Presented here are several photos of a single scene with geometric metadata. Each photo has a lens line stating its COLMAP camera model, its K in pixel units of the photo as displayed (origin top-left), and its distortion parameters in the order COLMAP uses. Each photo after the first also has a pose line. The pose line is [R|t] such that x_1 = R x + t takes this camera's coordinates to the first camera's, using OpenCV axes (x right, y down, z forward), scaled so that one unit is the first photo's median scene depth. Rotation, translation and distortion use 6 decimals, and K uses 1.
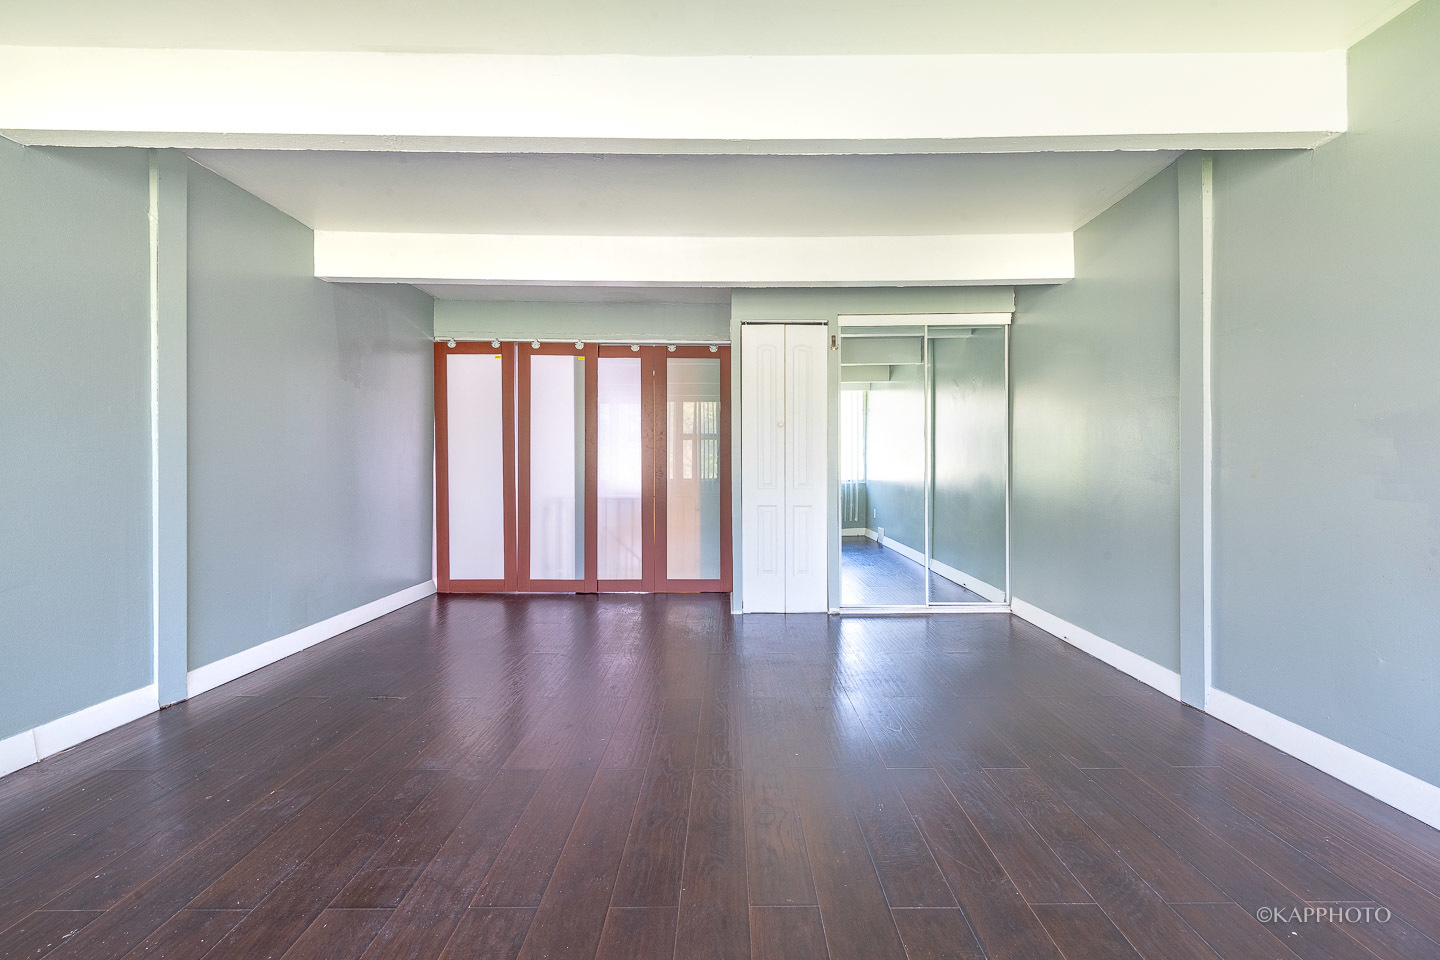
lens RADIAL K [[572.6, 0, 724.8], [0, 572.6, 469.6], [0, 0, 1]] dist [0.017591, -0.000697]
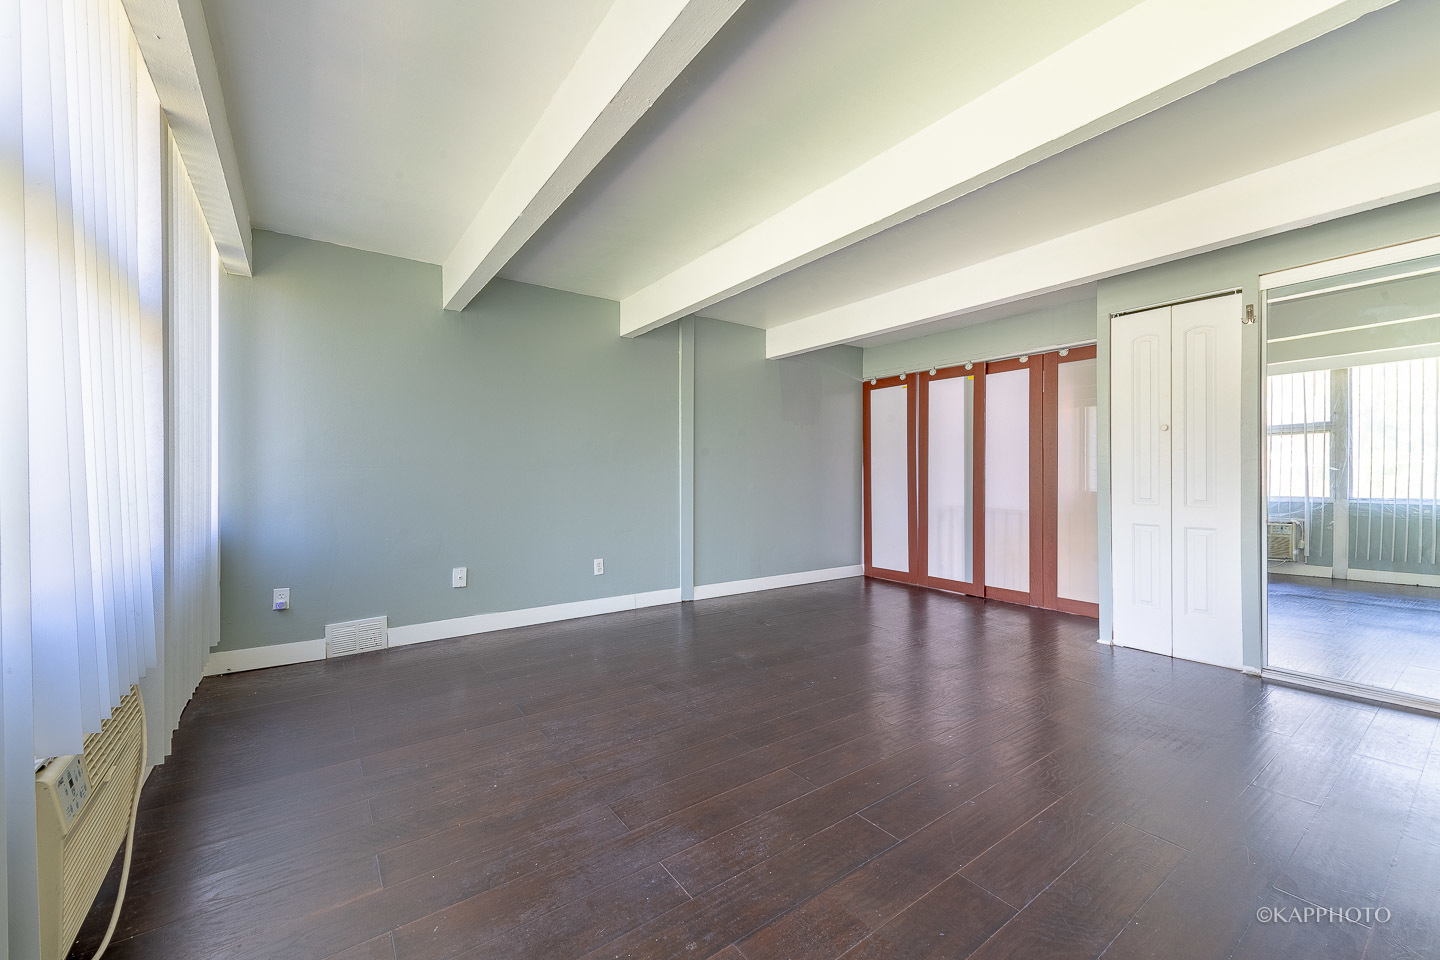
lens RADIAL K [[555.1, 0, 714.9], [0, 555.1, 480.1], [0, 0, 1]] dist [0.015660, -0.000282]
pose [[0.583467, 0.003770, -0.812128, 0.326654], [-0.003156, 0.999992, 0.002375, -0.002541], [0.812131, 0.001178, 0.583474, -0.002670]]
